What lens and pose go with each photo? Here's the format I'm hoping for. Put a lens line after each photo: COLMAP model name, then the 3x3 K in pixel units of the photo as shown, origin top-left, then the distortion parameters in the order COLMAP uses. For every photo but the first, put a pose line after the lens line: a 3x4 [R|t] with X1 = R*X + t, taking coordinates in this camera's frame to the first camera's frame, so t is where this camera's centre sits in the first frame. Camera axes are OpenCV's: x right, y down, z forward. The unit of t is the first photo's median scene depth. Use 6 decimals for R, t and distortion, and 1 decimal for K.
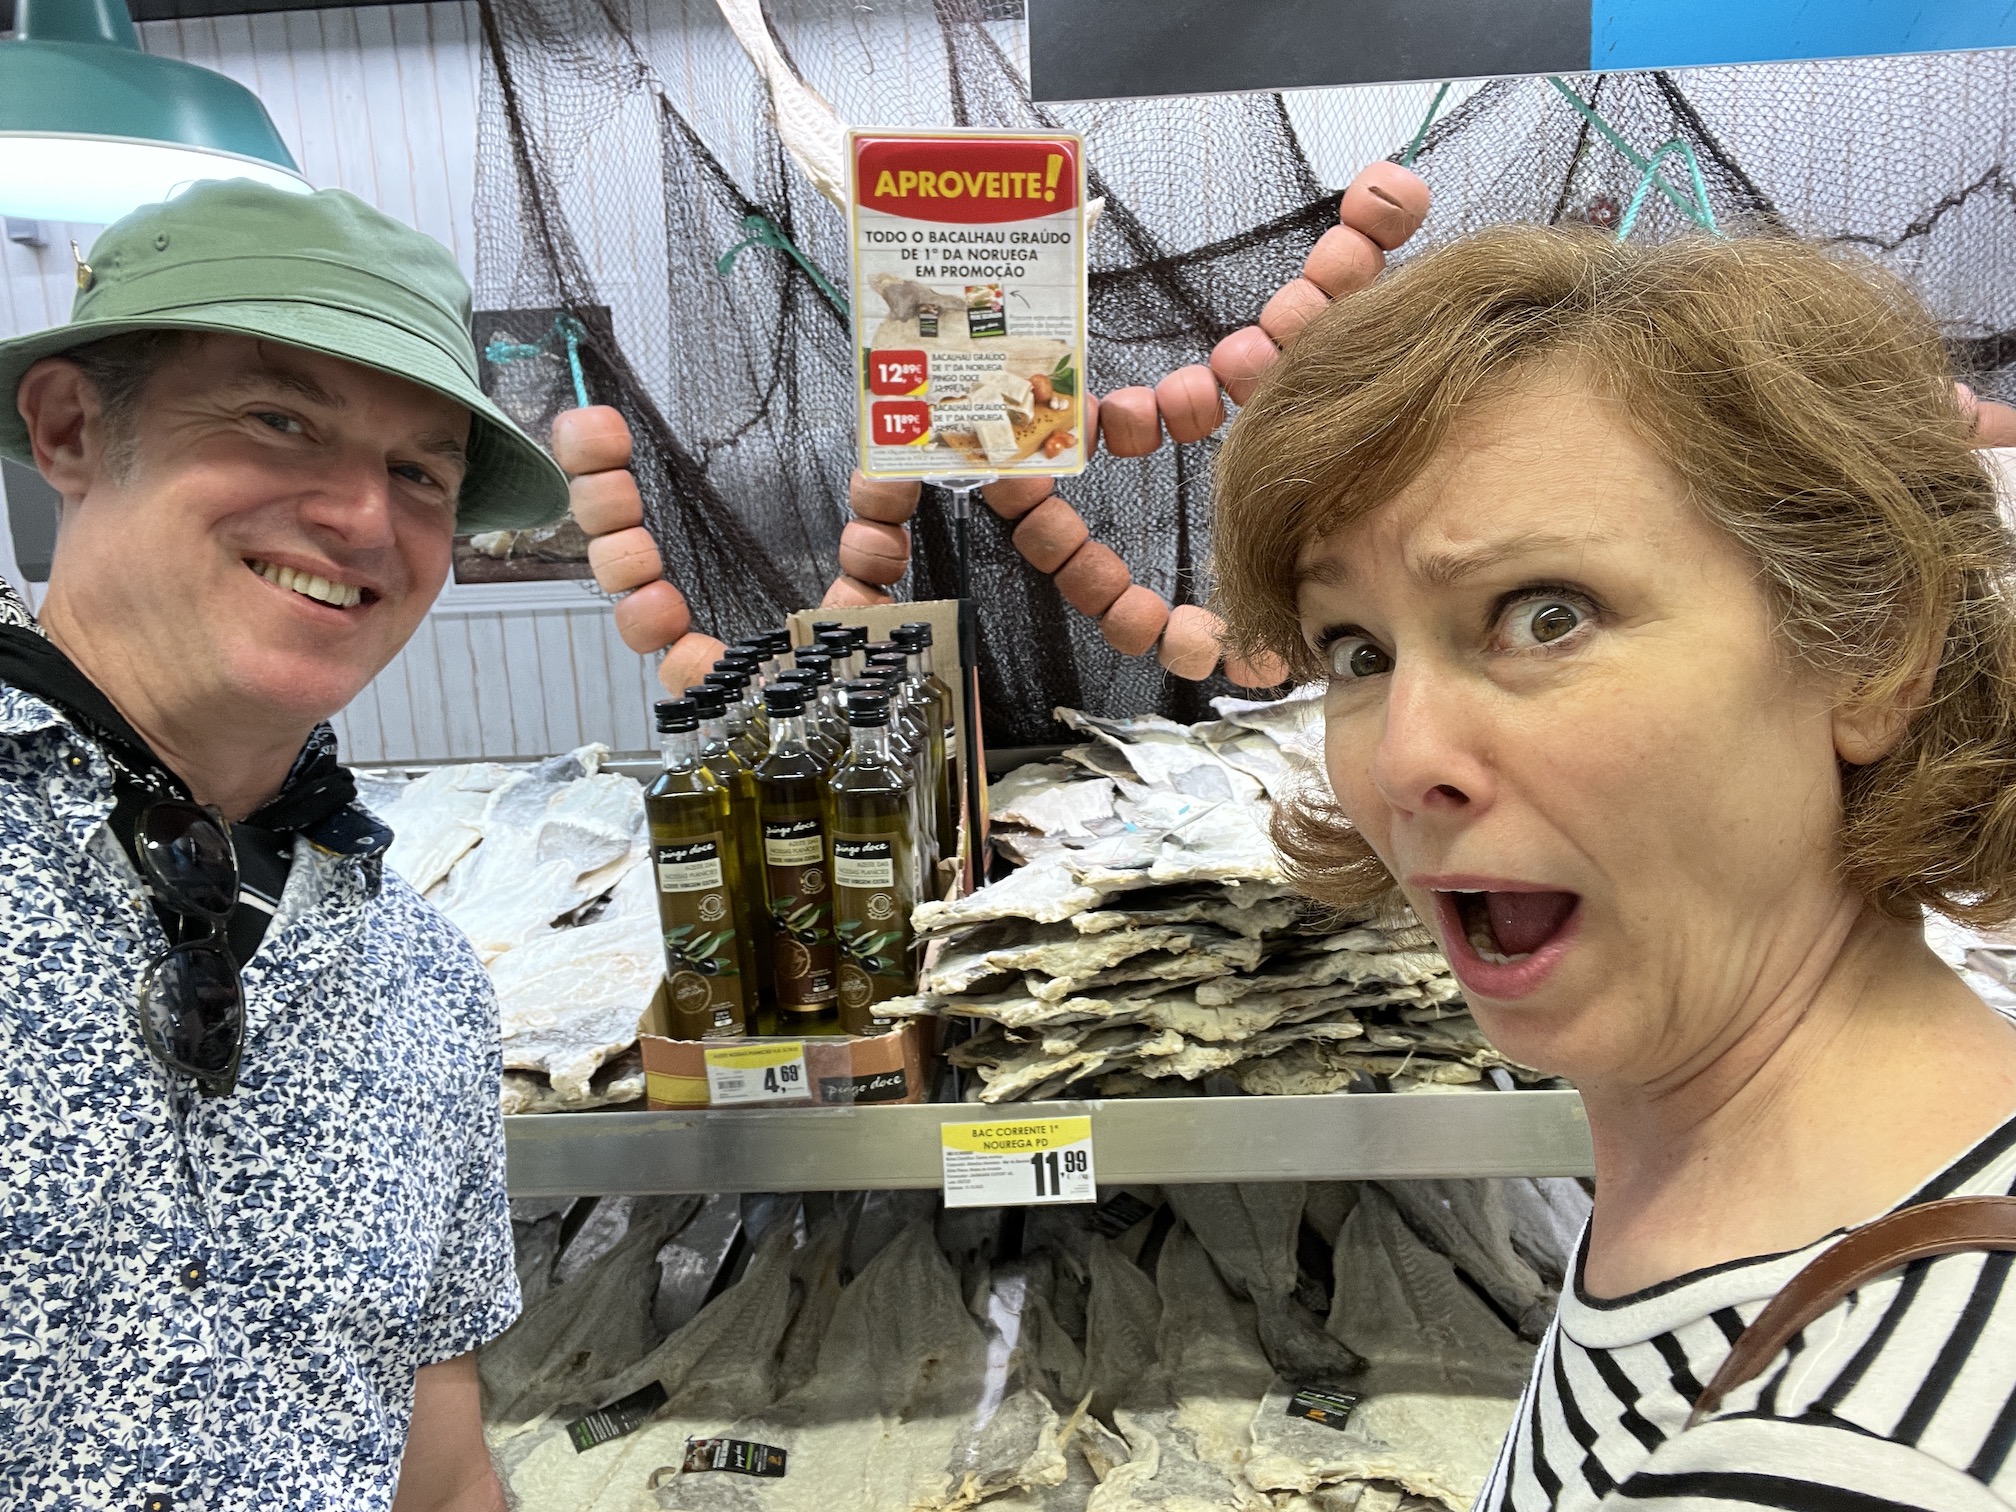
lens RADIAL K [[1455.0, 0, 1008.0], [0, 1455.0, 756.0], [0, 0, 1]] dist [0.050897, 0.000286]
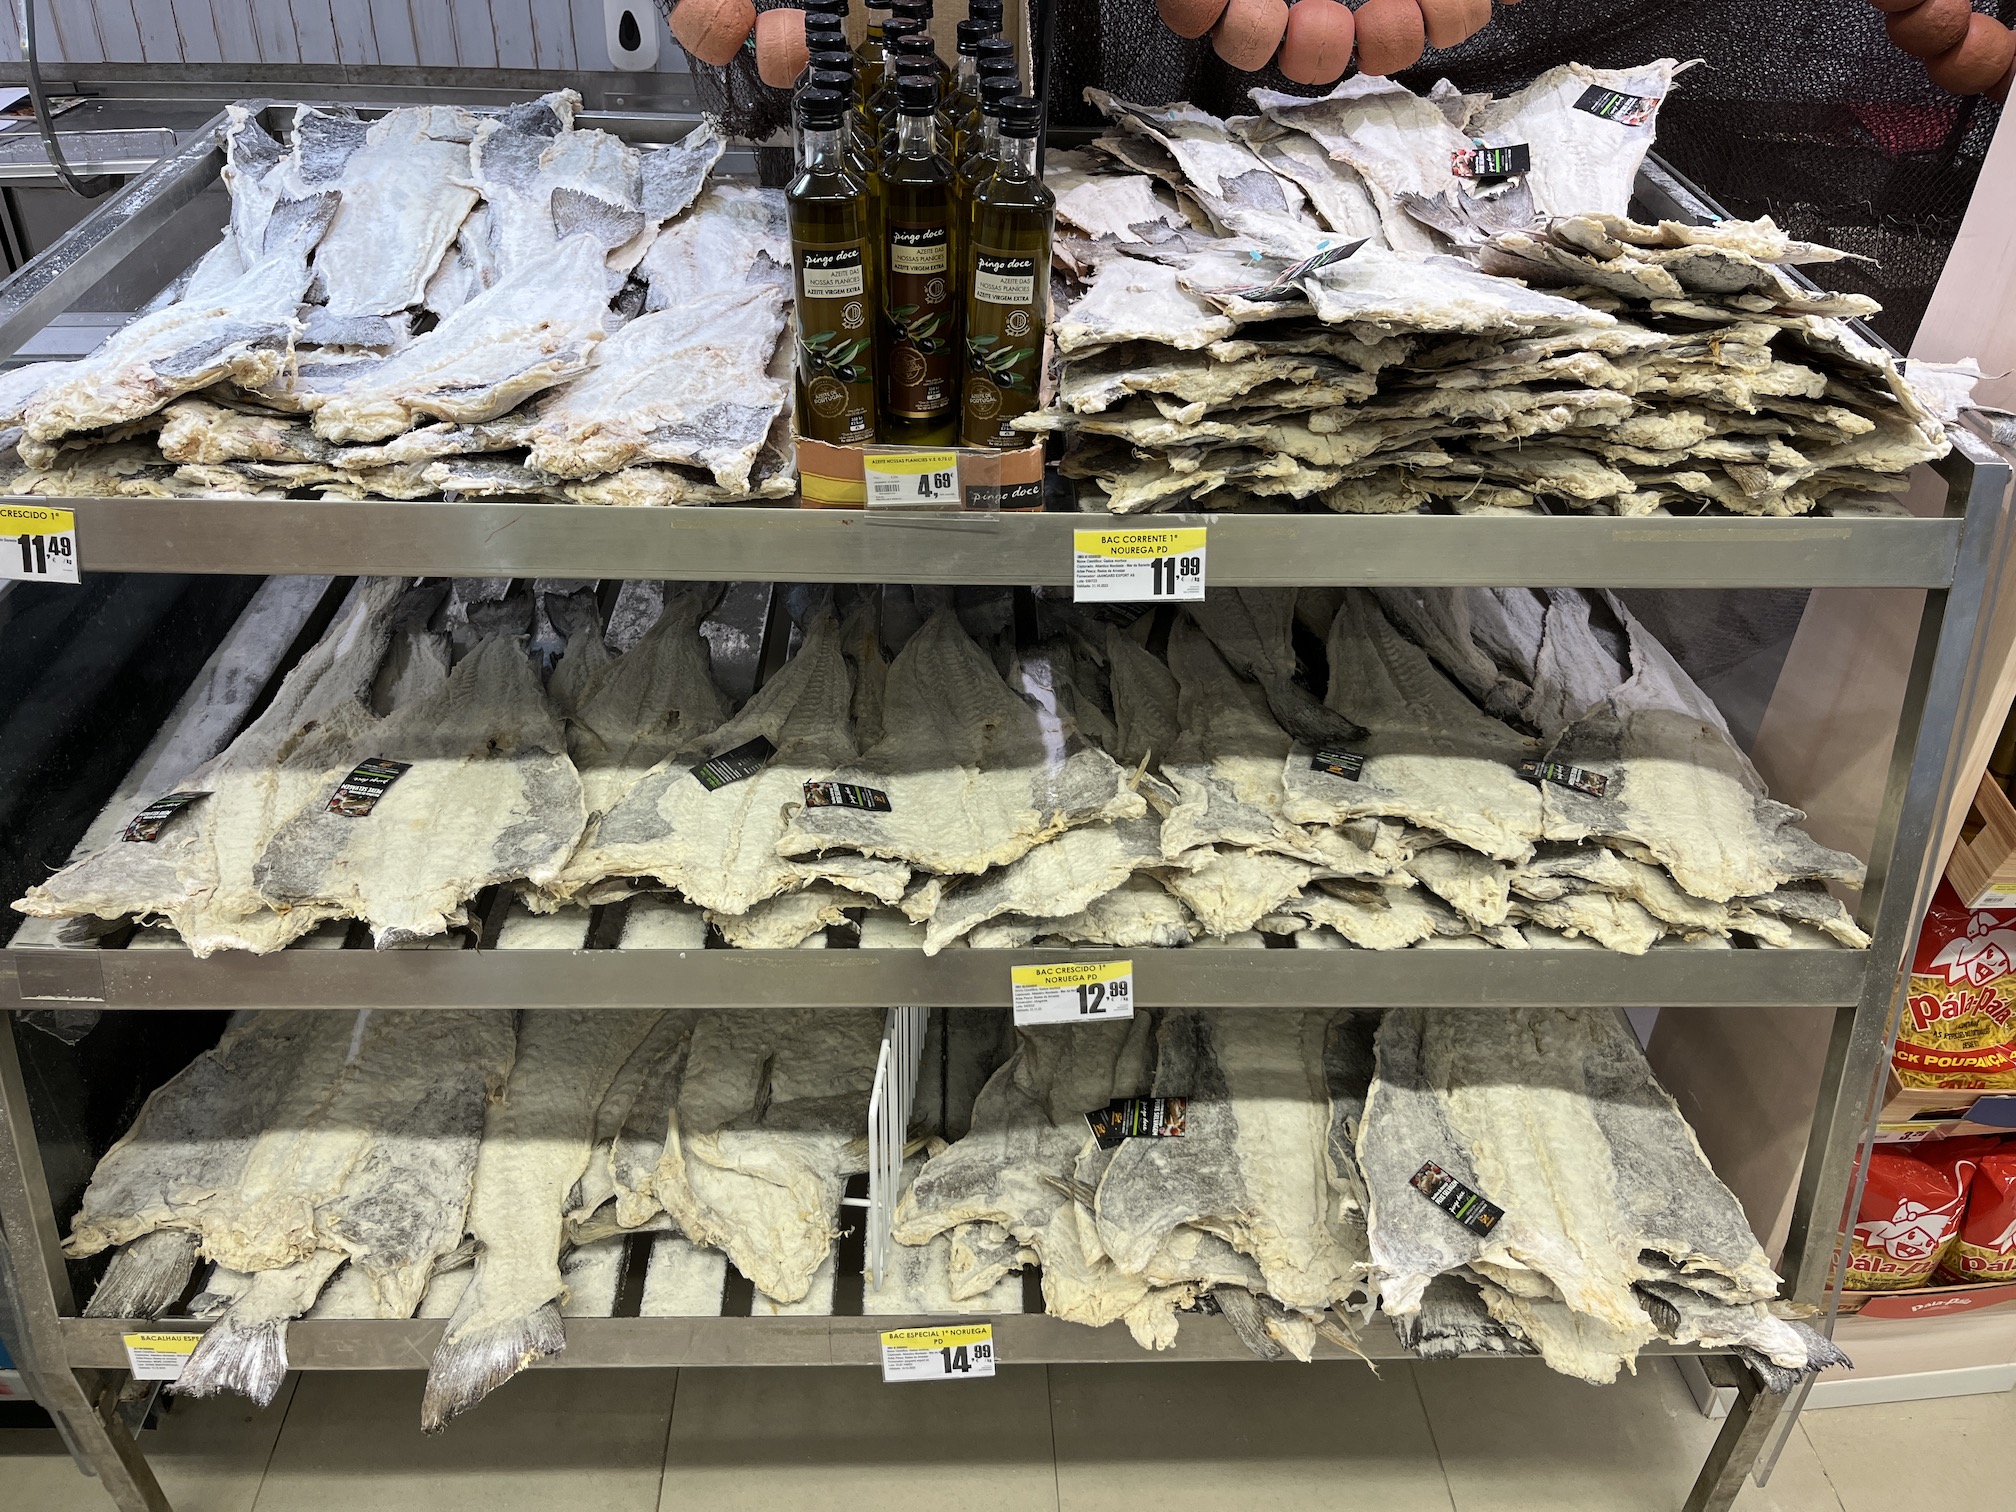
lens RADIAL K [[1554.9, 0, 1008.0], [0, 1554.9, 756.0], [0, 0, 1]] dist [0.064896, -0.117633]
pose [[0.991404, 0.013881, 0.130096, -0.239701], [-0.064134, 0.918256, 0.390760, -0.049109], [-0.114037, -0.395745, 0.911253, -0.139940]]
